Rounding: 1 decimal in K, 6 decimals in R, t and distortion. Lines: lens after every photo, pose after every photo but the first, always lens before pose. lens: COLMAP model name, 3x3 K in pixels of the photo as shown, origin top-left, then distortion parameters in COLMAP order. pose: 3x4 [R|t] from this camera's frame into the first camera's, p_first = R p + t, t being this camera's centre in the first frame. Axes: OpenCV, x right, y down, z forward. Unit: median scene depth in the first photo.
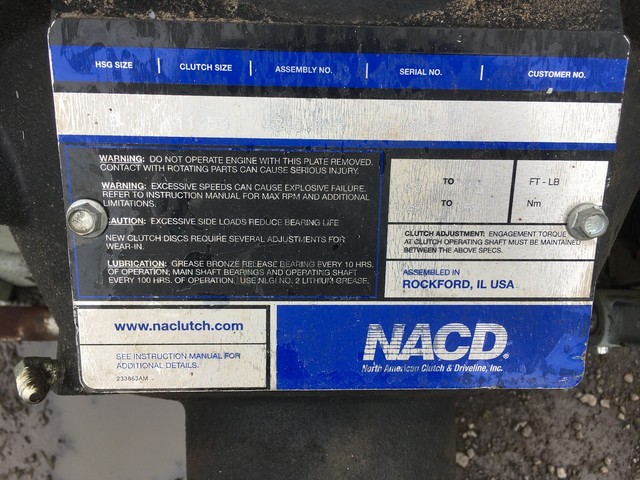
lens RADIAL K [[562.4, 0, 320.0], [0, 562.4, 240.0], [0, 0, 1]] dist [0.004119, -0.010505]
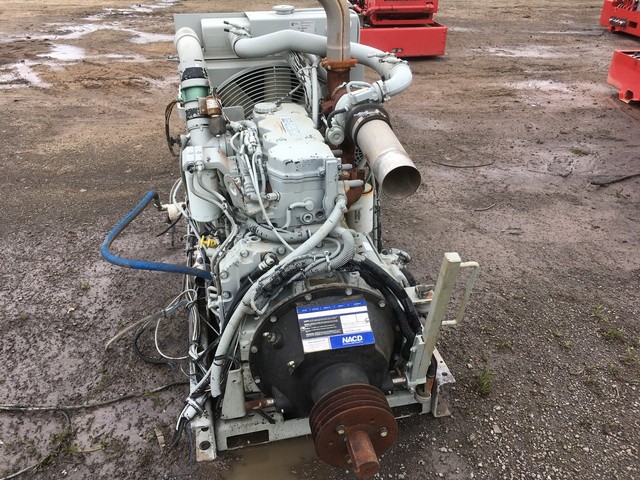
lens RADIAL K [[545.0, 0, 320.0], [0, 545.0, 240.0], [0, 0, 1]] dist [0.046126, -0.016469]
pose [[0.979126, -0.139057, 0.148242, -1.032233], [0.202952, 0.708647, -0.675744, 3.841963], [-0.011084, 0.691724, 0.722077, -4.790762]]
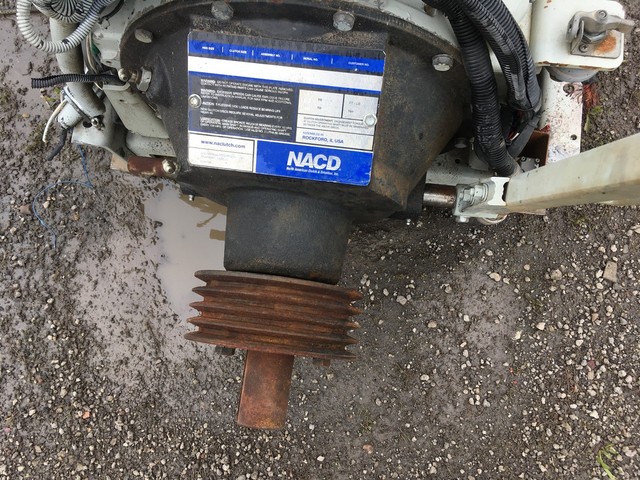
lens RADIAL K [[545.0, 0, 320.0], [0, 545.0, 240.0], [0, 0, 1]] dist [0.046126, -0.016469]
pose [[0.984008, 0.122978, -0.128856, 0.621025], [-0.110304, 0.988724, 0.101284, 0.288856], [0.139858, -0.085451, 0.986477, -1.624459]]
